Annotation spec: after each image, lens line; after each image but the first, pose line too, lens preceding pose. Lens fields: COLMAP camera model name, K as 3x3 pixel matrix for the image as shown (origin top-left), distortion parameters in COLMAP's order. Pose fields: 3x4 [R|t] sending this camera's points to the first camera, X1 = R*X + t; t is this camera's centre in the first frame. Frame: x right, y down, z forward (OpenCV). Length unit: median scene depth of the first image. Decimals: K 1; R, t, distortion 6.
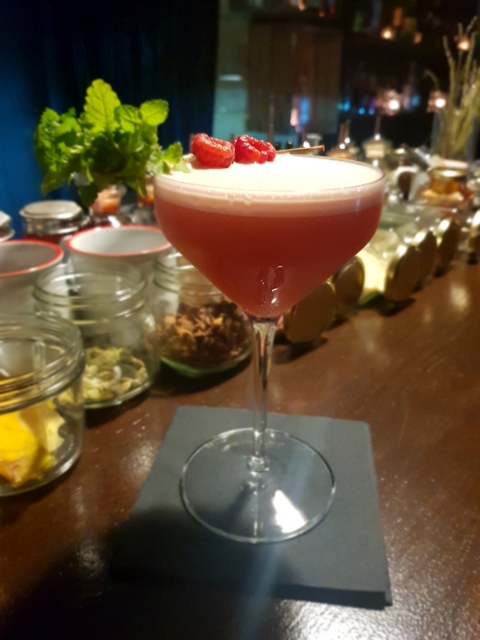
lens RADIAL K [[517.4, 0, 241.0], [0, 517.4, 319.6], [0, 0, 1]] dist [0.006195, -0.071546]
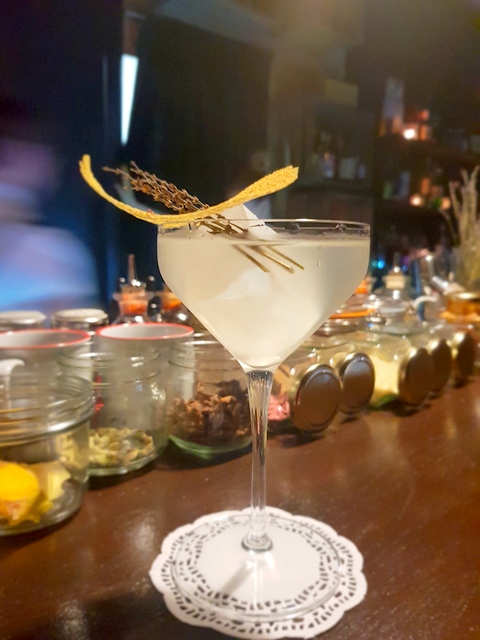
lens RADIAL K [[521.5, 0, 240.0], [0, 521.5, 320.0], [0, 0, 1]] dist [0.000157, -0.069046]
pose [[0.996200, 0.007565, -0.086769, 0.076102], [-0.032798, 0.955472, -0.293254, 0.159950], [0.080686, 0.294986, 0.952089, -0.053071]]
